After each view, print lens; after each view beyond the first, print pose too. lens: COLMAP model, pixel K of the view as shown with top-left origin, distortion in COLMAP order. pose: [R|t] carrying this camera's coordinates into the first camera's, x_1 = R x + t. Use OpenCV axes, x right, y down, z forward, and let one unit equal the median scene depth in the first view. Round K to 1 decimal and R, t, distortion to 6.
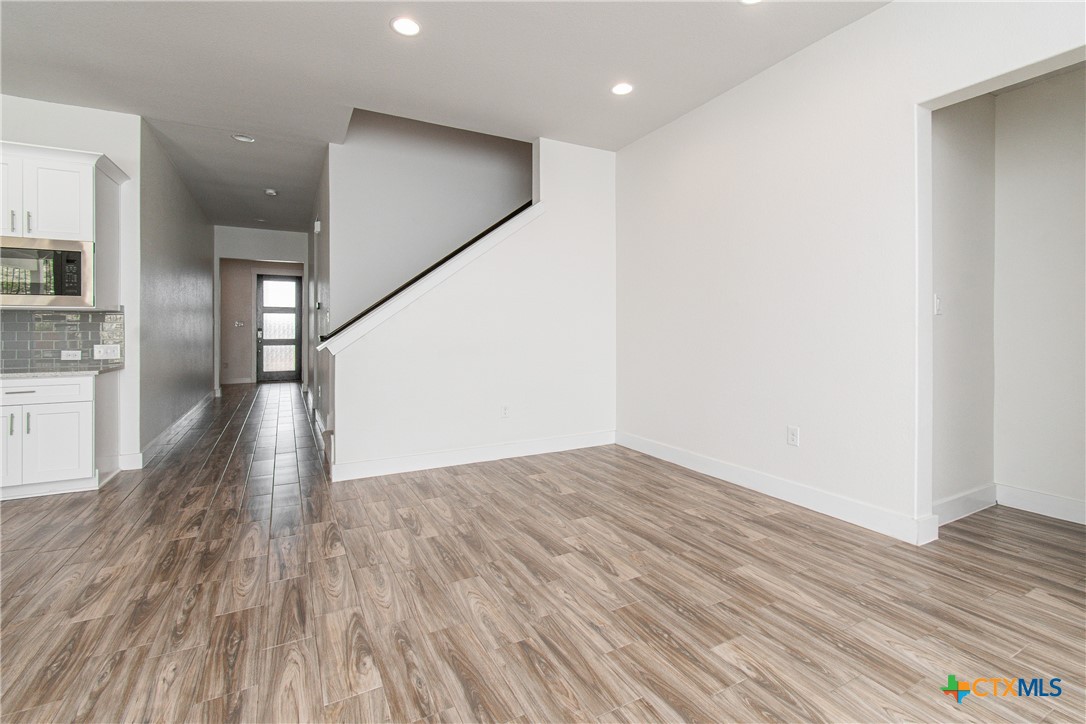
lens RADIAL K [[491.5, 0, 541.2], [0, 491.5, 335.1], [0, 0, 1]] dist [0.000516, 0.000017]
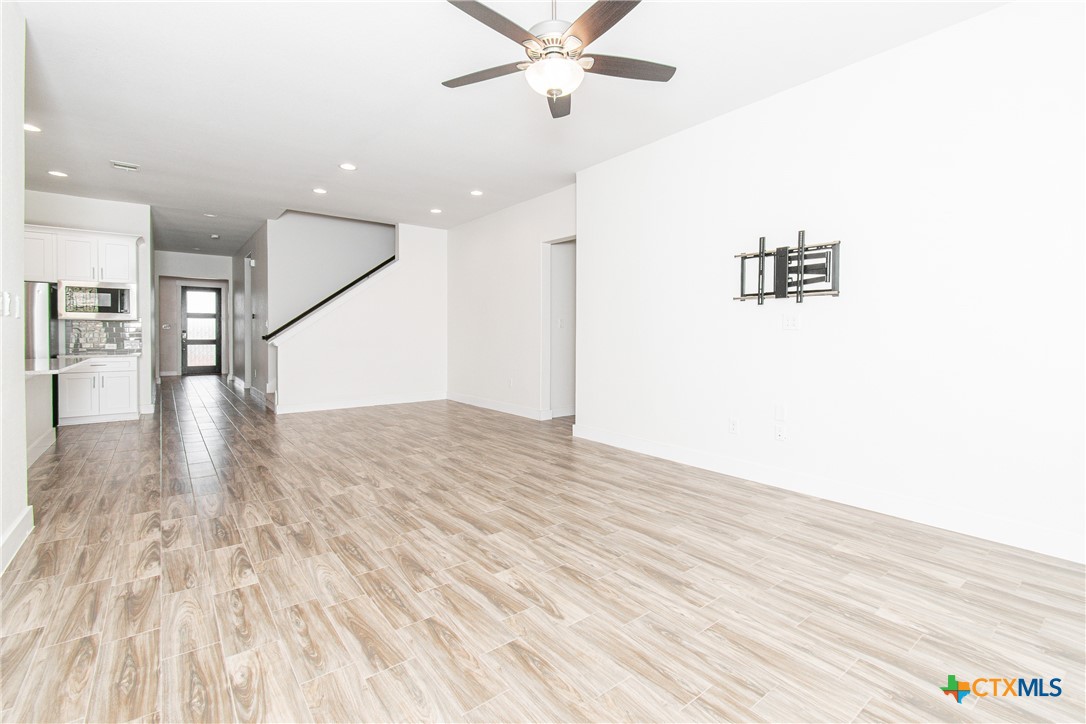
lens RADIAL K [[491.5, 0, 541.2], [0, 491.5, 335.1], [0, 0, 1]] dist [0.000516, 0.000017]
pose [[0.983533, 0.003566, 0.180694, 0.079394], [-0.002448, 0.999976, -0.006411, 0.002854], [-0.180713, 0.005863, 0.983518, -0.361849]]
